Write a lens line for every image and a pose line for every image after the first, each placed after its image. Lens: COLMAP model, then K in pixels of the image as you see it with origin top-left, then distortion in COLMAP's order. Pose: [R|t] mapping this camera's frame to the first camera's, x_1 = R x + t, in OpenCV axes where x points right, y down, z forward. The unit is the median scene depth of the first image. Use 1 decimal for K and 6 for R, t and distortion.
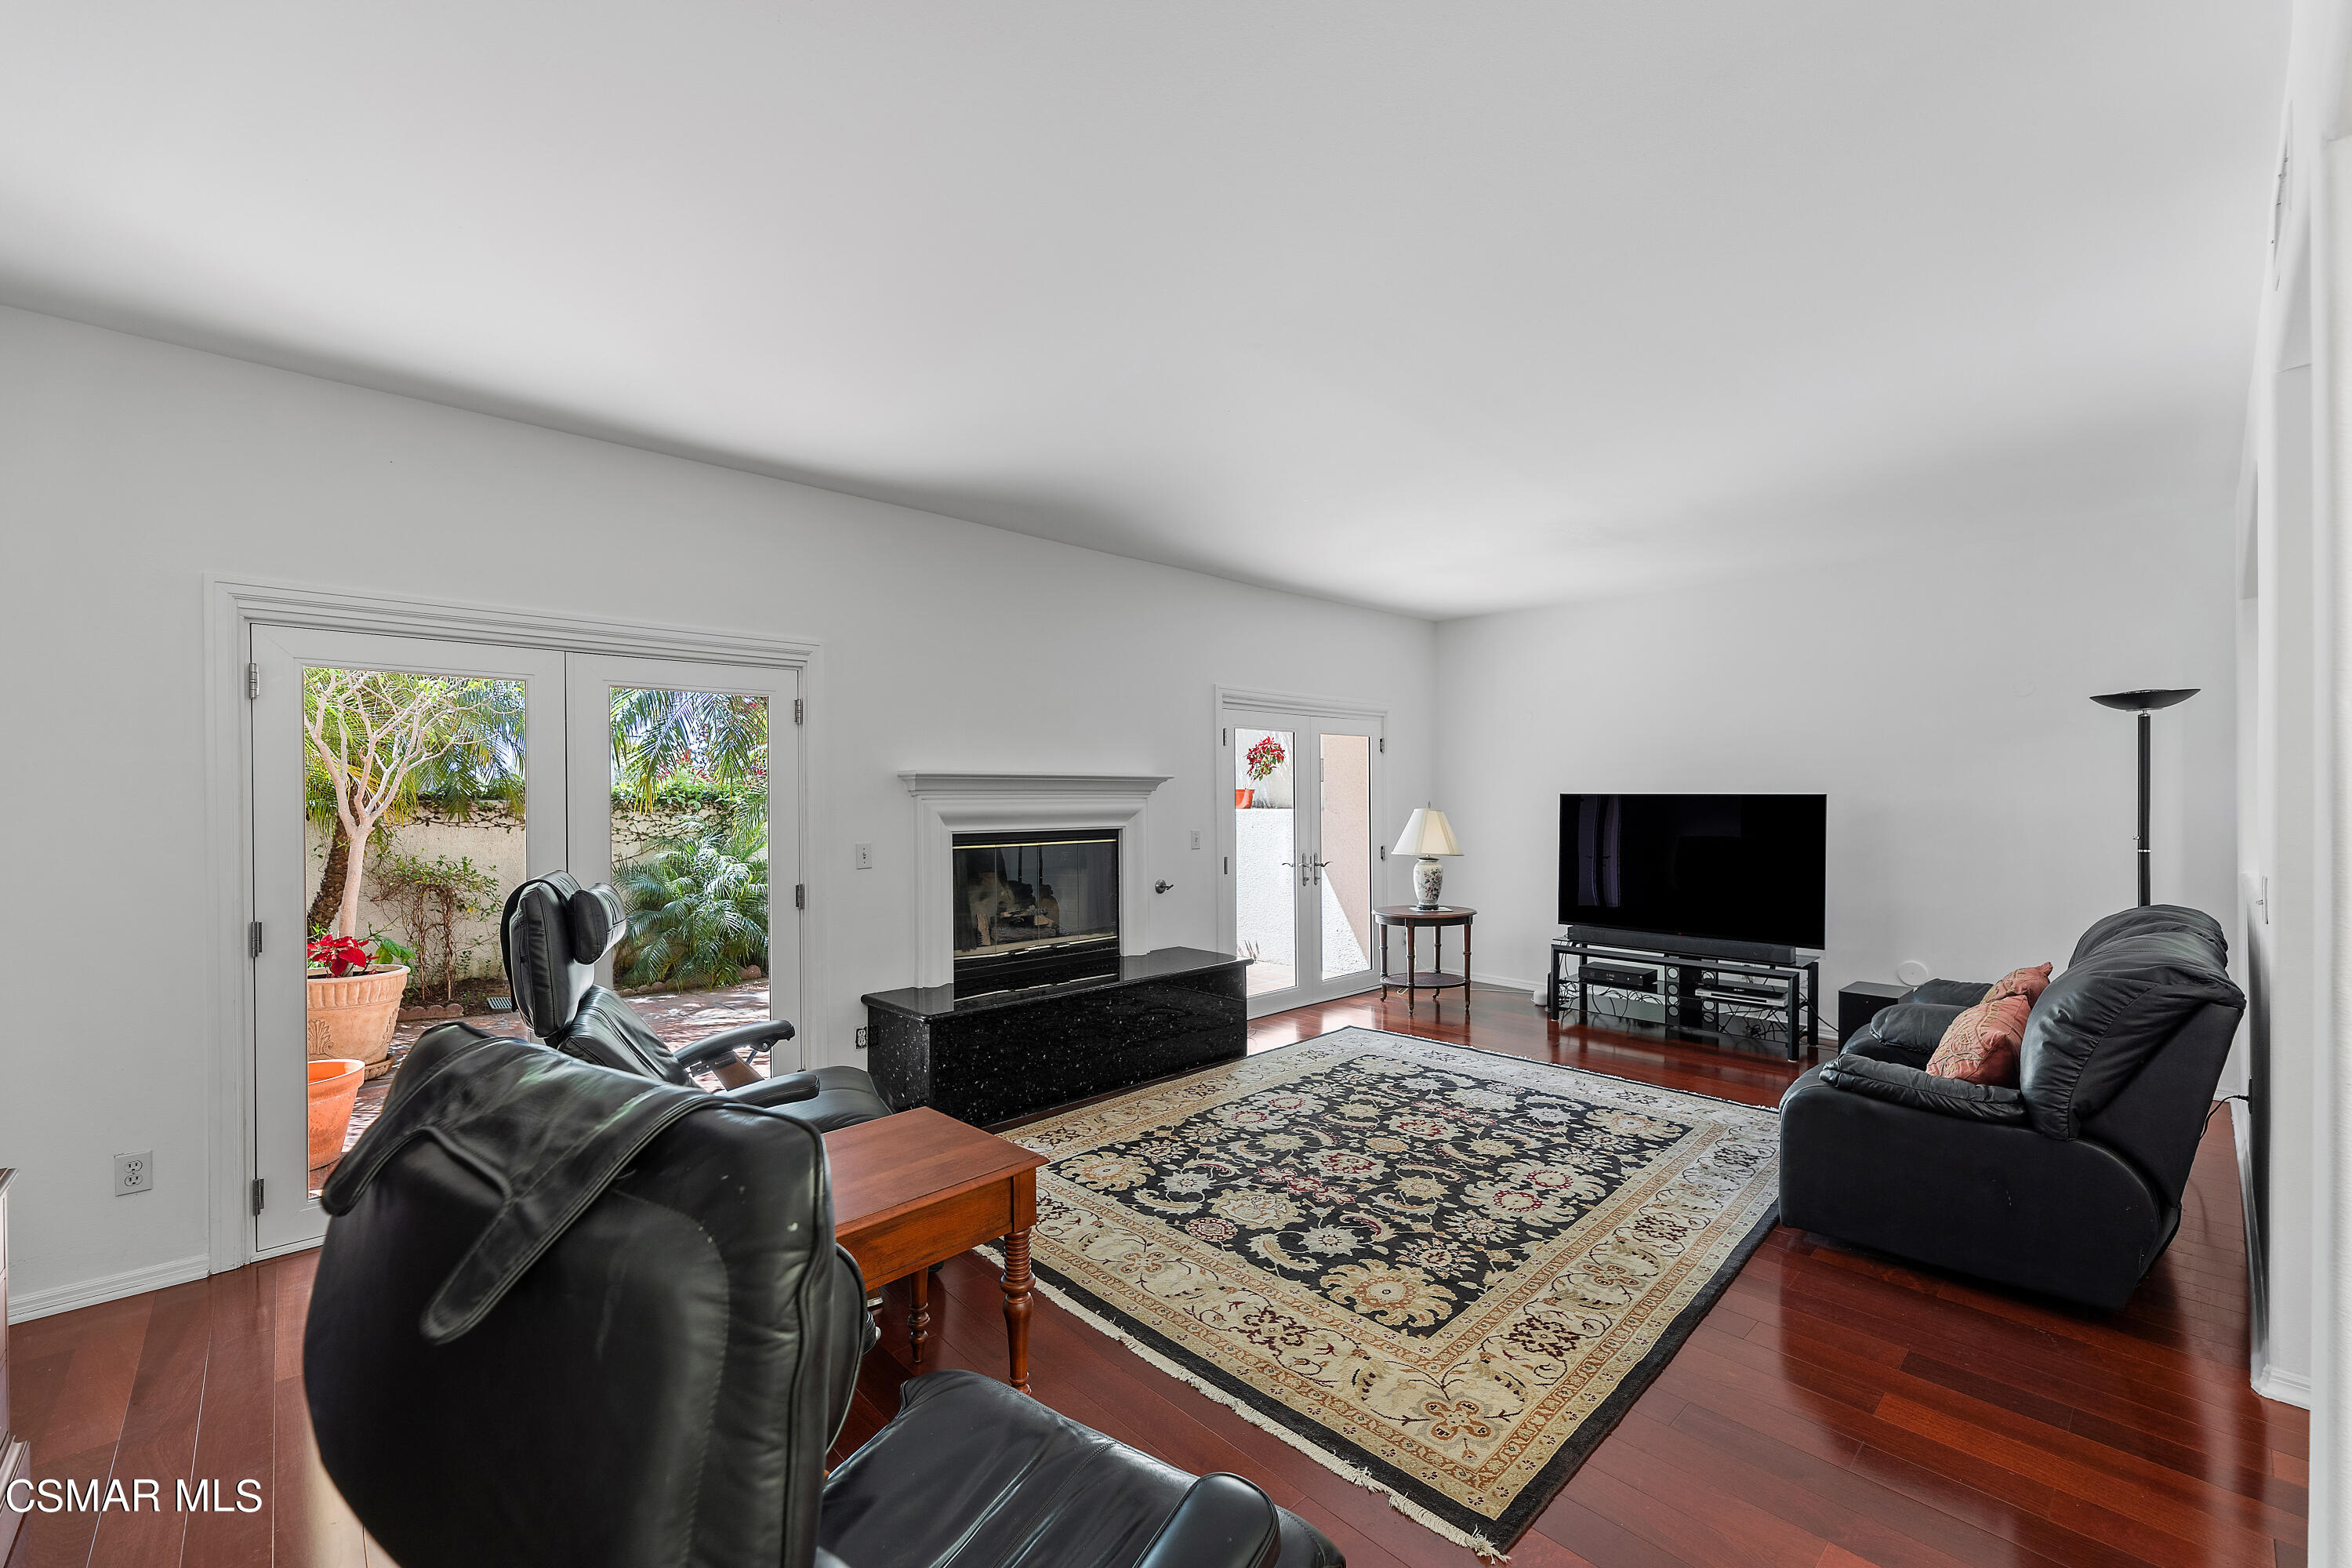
lens RADIAL K [[952.4, 0, 1181.2], [0, 952.4, 795.9], [0, 0, 1]] dist [0.007363, -0.002785]
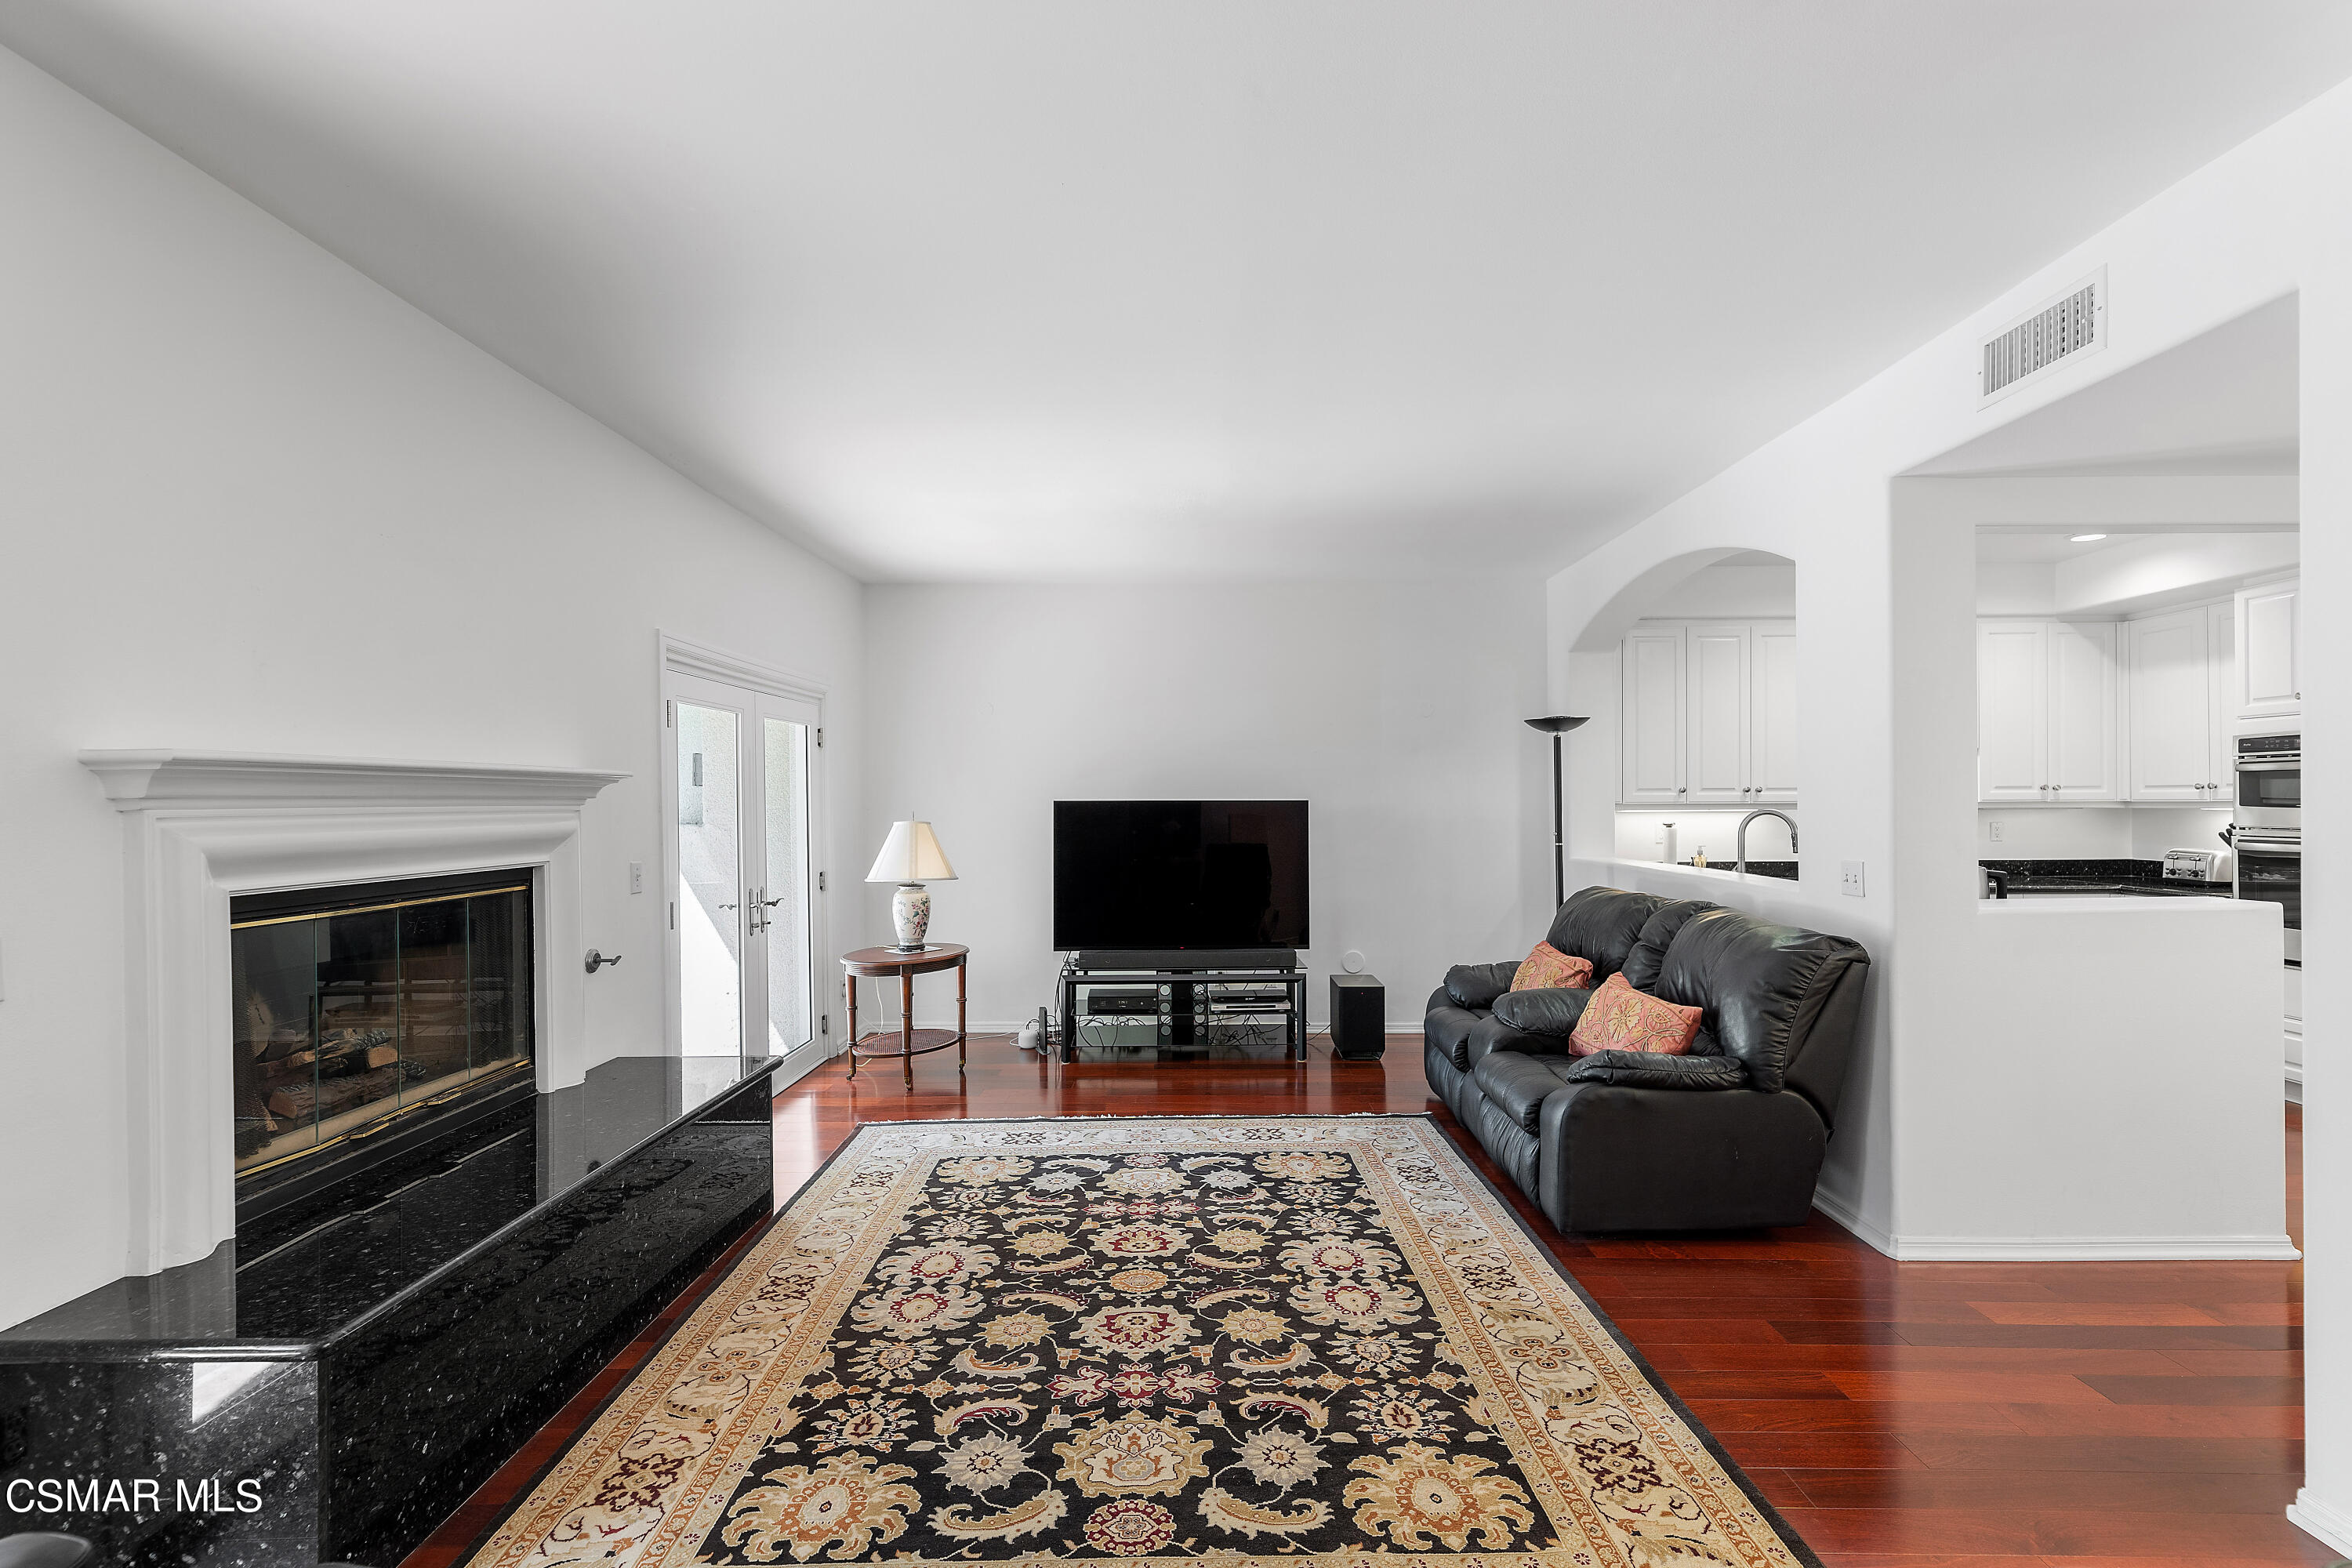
lens RADIAL K [[1046.4, 0, 1182.8], [0, 1046.4, 797.1], [0, 0, 1]] dist [0.011135, -0.002180]
pose [[0.694859, -0.001284, 0.719145, -0.294883], [0.006786, 0.999966, -0.004772, -0.000881], [-0.719114, 0.008196, 0.694844, 0.360026]]
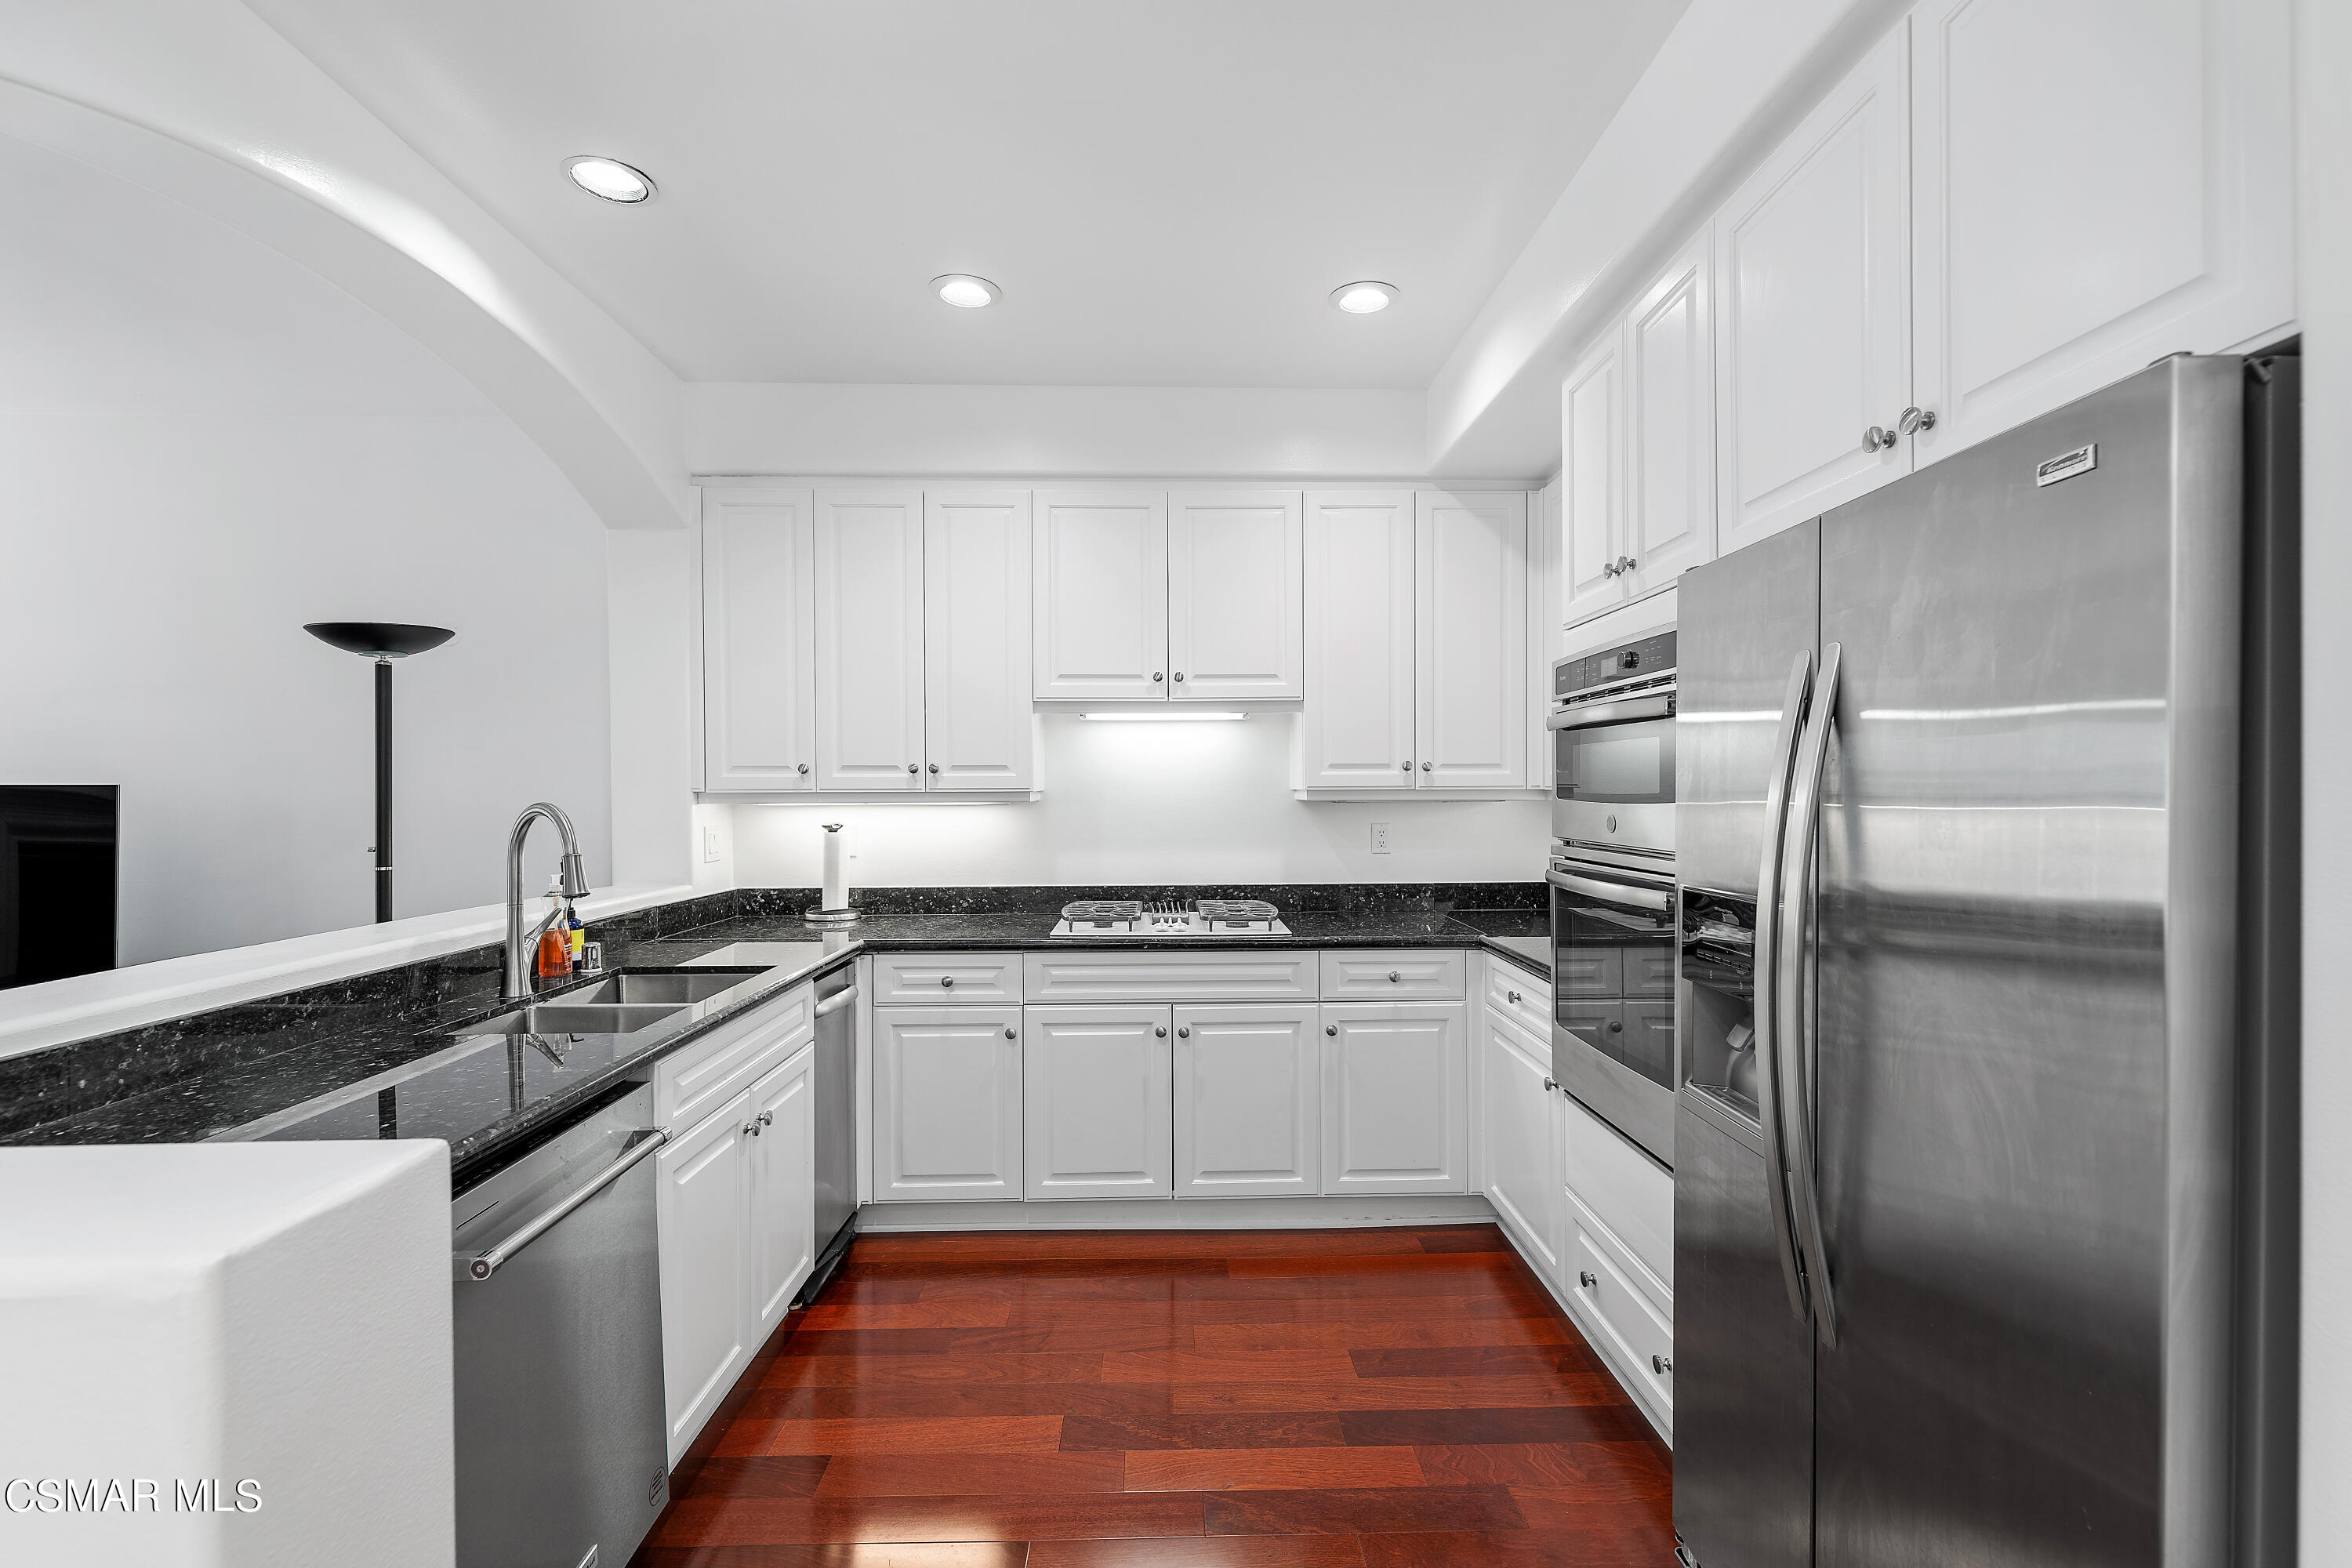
lens RADIAL K [[1046.4, 0, 1187.0], [0, 1046.4, 794.9], [0, 0, 1]] dist [0.011135, -0.002180]
pose [[0.672560, -0.004948, 0.740026, 0.760234], [0.005558, 0.999983, 0.001635, 0.008088], [-0.740022, 0.003013, 0.672576, 0.084657]]
